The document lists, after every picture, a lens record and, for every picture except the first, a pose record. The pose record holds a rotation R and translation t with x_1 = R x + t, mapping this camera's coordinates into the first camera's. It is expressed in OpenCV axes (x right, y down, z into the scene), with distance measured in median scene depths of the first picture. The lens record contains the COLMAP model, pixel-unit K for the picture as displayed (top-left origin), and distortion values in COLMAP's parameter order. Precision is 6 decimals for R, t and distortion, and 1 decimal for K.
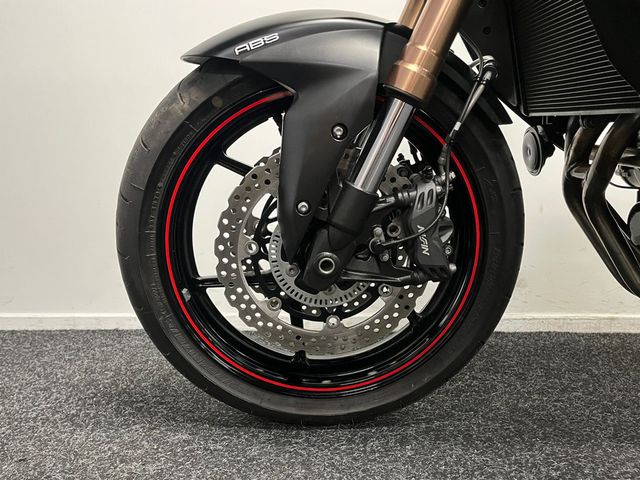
lens RADIAL K [[523.0, 0, 320.0], [0, 523.0, 240.0], [0, 0, 1]] dist [0.032900, 0.001429]
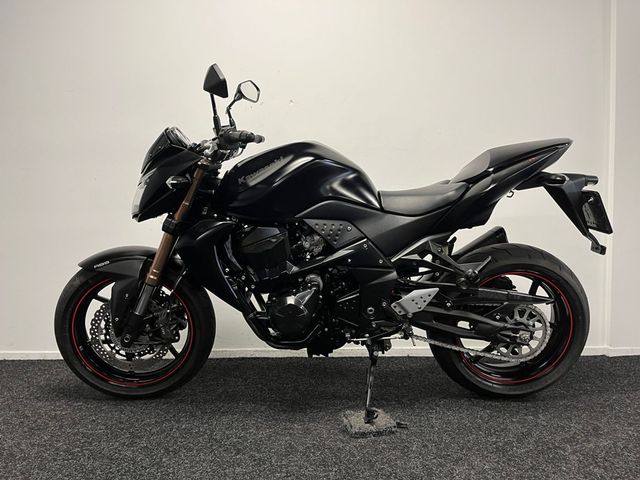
lens RADIAL K [[475.3, 0, 320.0], [0, 475.3, 240.0], [0, 0, 1]] dist [0.059224, -0.087317]
pose [[0.998940, -0.001456, 0.046014, 0.865575], [0.003995, 0.998471, -0.055139, -0.312825], [-0.045864, 0.055264, 0.997418, -1.545982]]
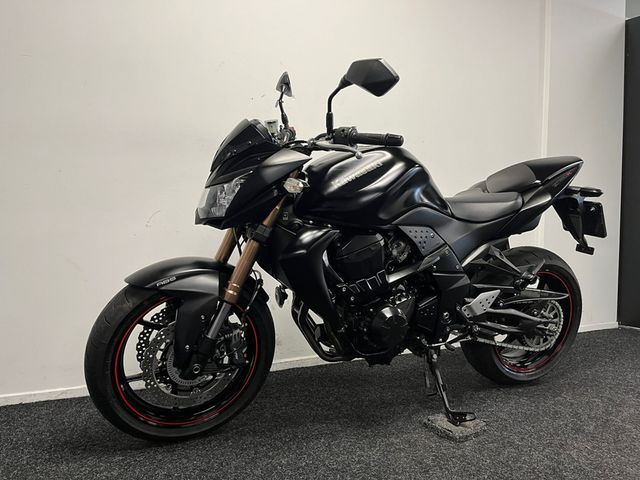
lens RADIAL K [[475.3, 0, 320.0], [0, 475.3, 240.0], [0, 0, 1]] dist [0.059224, -0.087317]
pose [[0.908071, -0.013006, 0.418615, -0.347091], [0.033170, 0.998611, -0.040928, -0.394337], [-0.417501, 0.051051, 0.907241, -1.134523]]
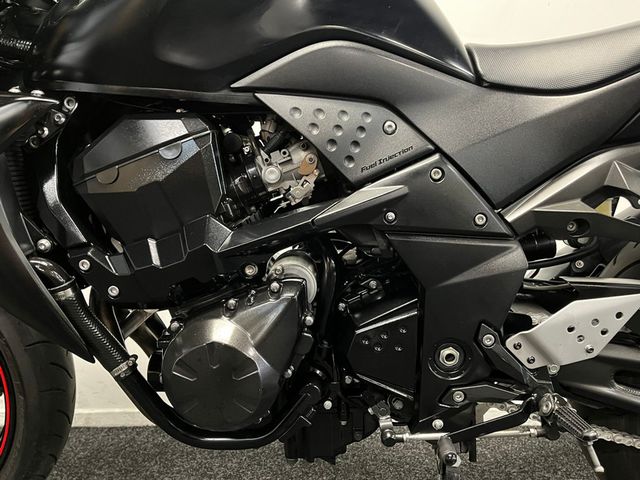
lens RADIAL K [[523.0, 0, 320.0], [0, 523.0, 240.0], [0, 0, 1]] dist [0.032900, 0.001429]
pose [[0.999872, -0.006302, 0.014673, 0.978748], [0.007242, 0.997865, -0.064908, -0.243006], [-0.014232, 0.065006, 0.997783, -0.148255]]
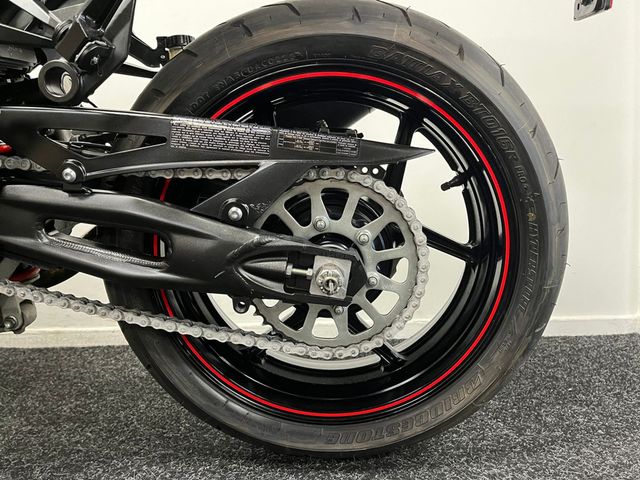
lens RADIAL K [[523.0, 0, 320.0], [0, 523.0, 240.0], [0, 0, 1]] dist [0.032900, 0.001429]
pose [[0.999643, -0.025705, 0.007328, 1.975988], [0.025739, 0.999659, -0.004480, -0.009342], [-0.007211, 0.004667, 0.999963, 0.043372]]
